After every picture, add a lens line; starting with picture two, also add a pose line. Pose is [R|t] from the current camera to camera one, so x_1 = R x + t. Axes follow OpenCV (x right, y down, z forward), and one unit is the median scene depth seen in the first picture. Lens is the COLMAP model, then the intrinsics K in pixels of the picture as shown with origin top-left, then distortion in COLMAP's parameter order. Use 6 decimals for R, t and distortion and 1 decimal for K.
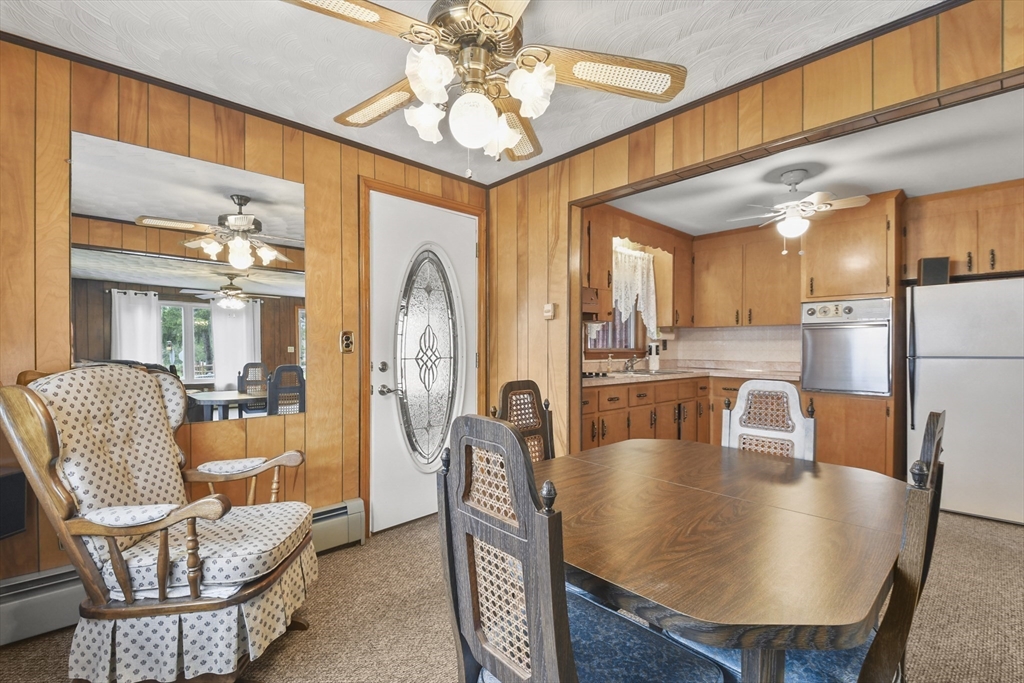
lens RADIAL K [[456.5, 0, 509.1], [0, 456.5, 346.8], [0, 0, 1]] dist [0.022970, -0.016105]
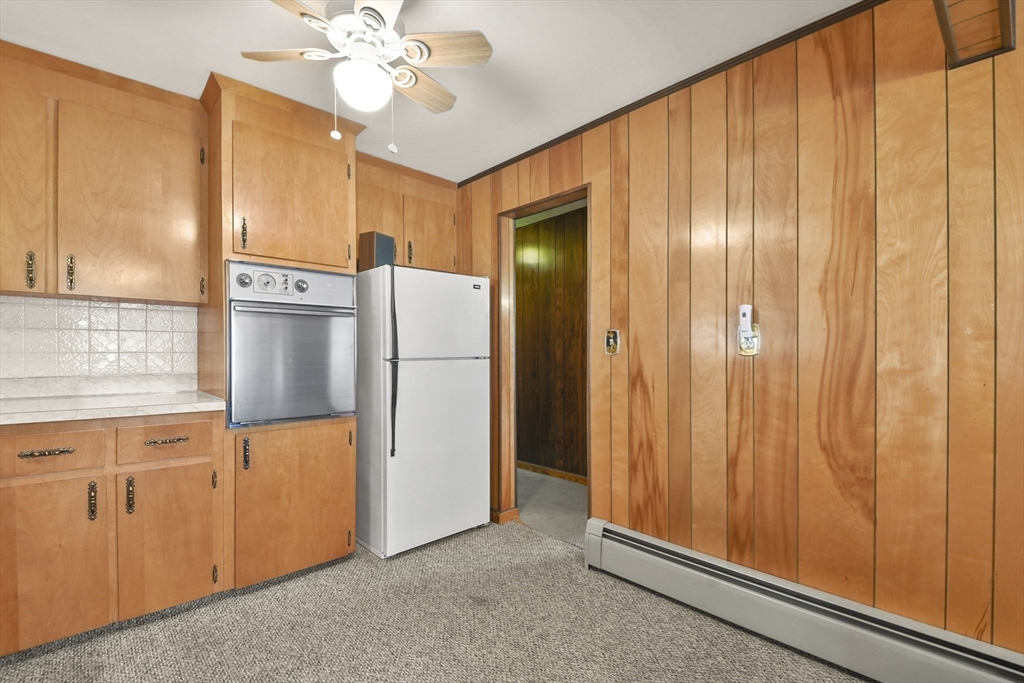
lens RADIAL K [[453.8, 0, 503.1], [0, 453.8, 359.1], [0, 0, 1]] dist [0.018363, -0.017148]
pose [[0.001925, -0.014080, 0.999899, 0.125224], [-0.000896, 0.999900, 0.014082, 0.009354], [-0.999998, -0.000923, 0.001912, 0.727053]]
